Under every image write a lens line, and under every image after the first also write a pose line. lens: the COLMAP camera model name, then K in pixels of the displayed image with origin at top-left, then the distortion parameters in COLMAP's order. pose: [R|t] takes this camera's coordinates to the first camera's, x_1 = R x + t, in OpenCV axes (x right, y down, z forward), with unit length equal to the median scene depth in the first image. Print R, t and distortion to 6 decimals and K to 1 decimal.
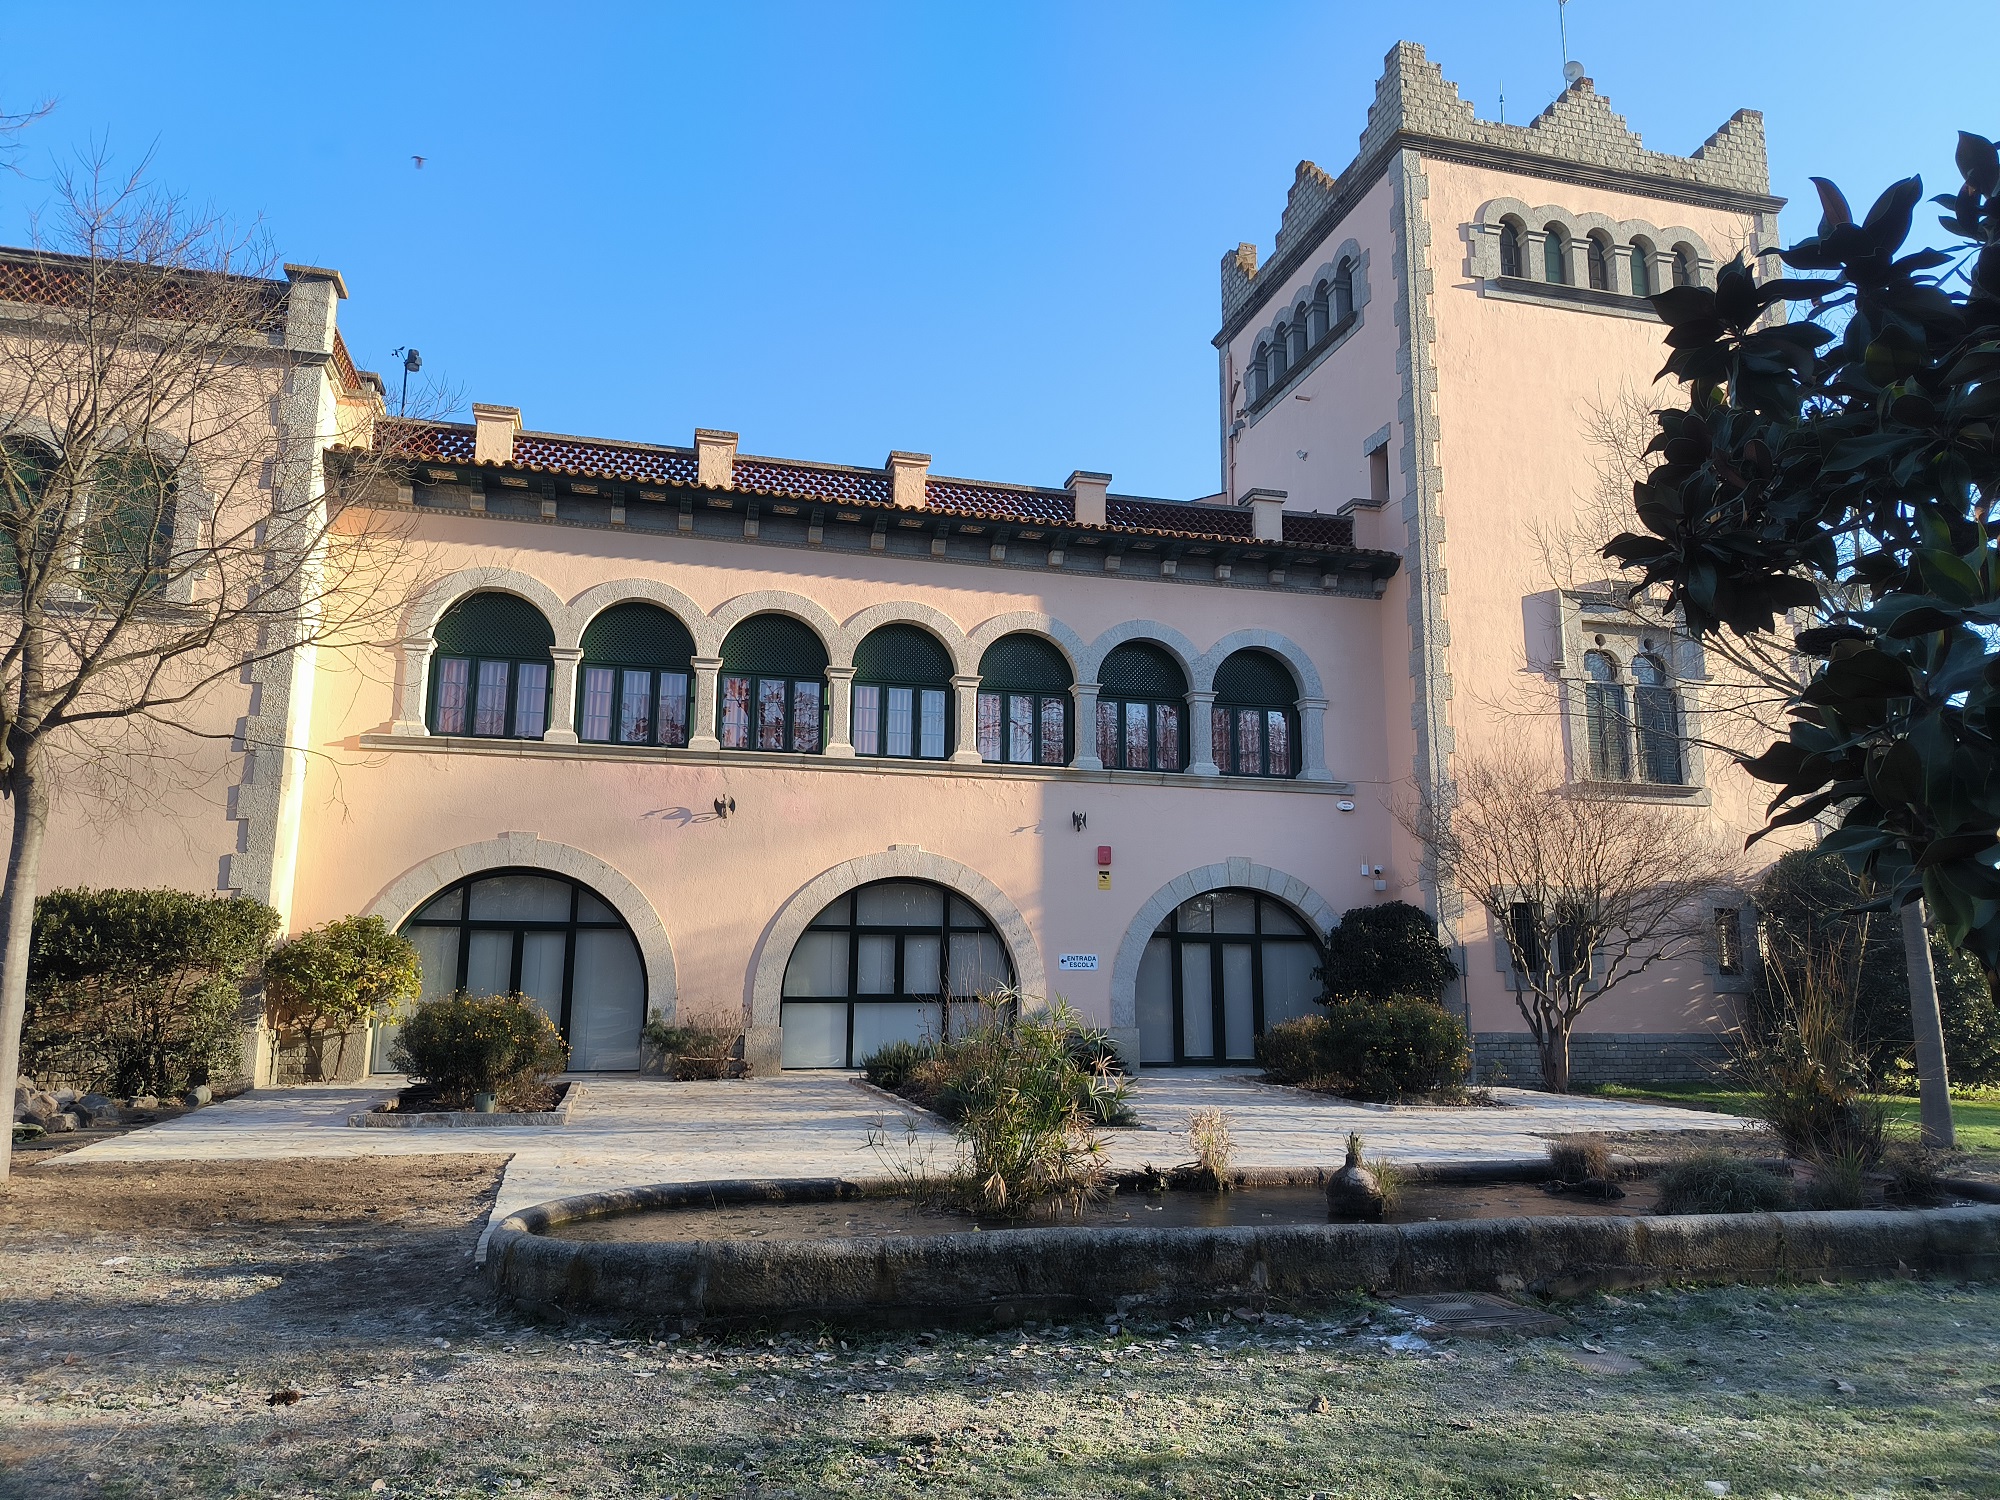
lens RADIAL K [[1357.9, 0, 992.9], [0, 1357.9, 745.6], [0, 0, 1]] dist [0.034896, -0.006764]
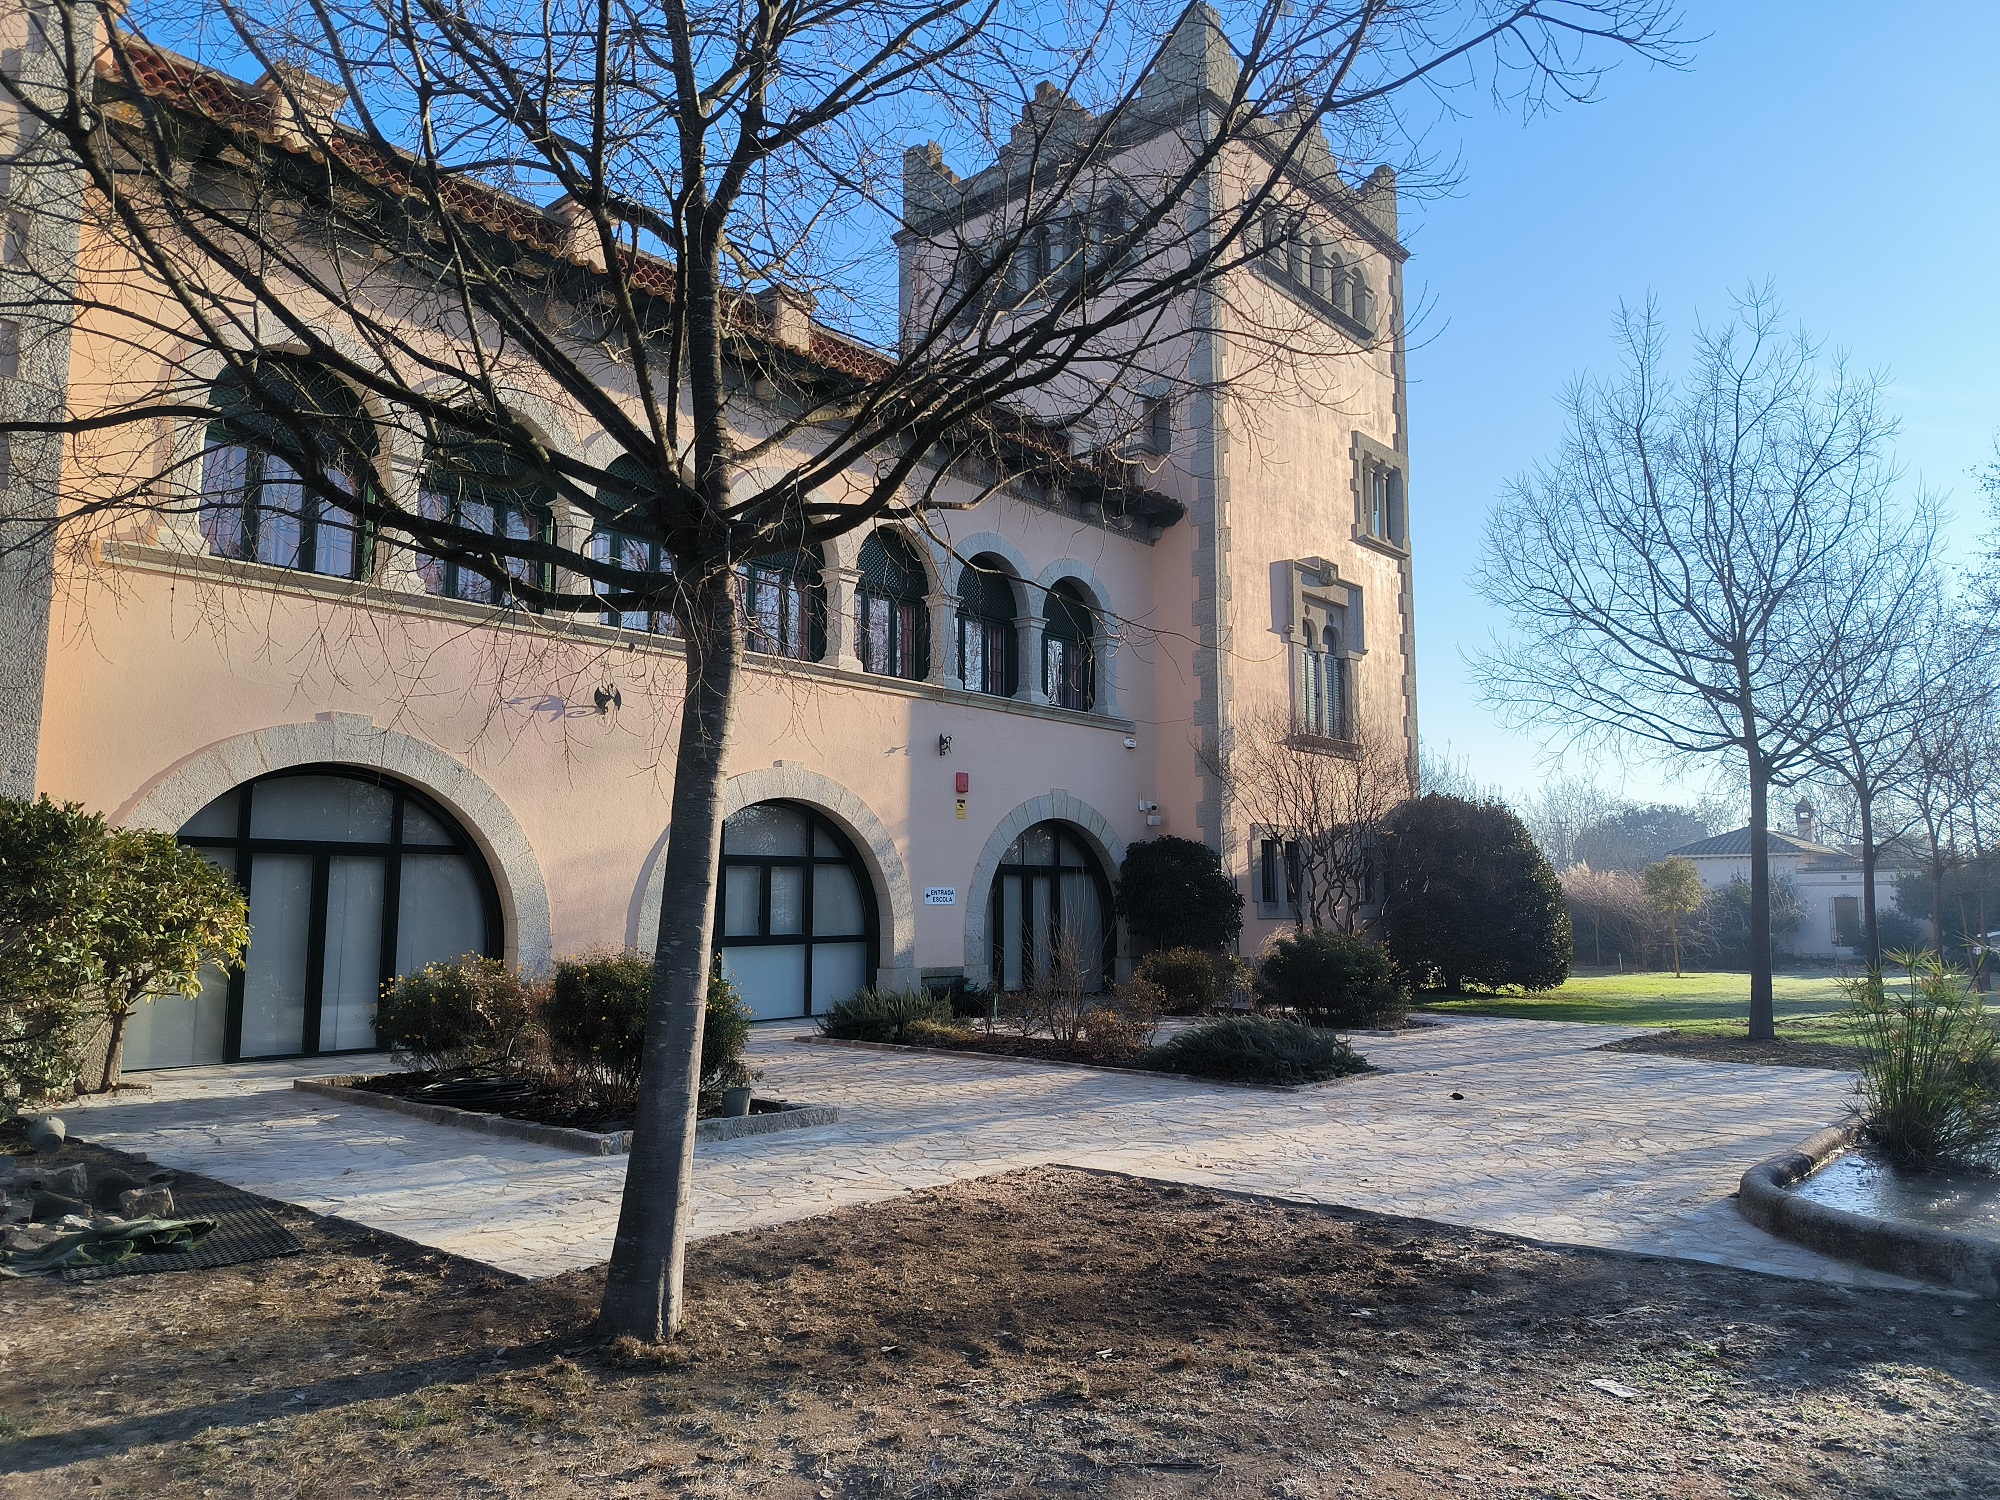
lens RADIAL K [[1357.9, 0, 998.4], [0, 1357.9, 751.9], [0, 0, 1]] dist [0.034896, -0.006764]
pose [[0.830630, 0.057194, 0.553879, -0.412572], [-0.093203, 0.994958, 0.037032, 0.023277], [-0.548968, -0.082383, 0.831773, 0.212789]]
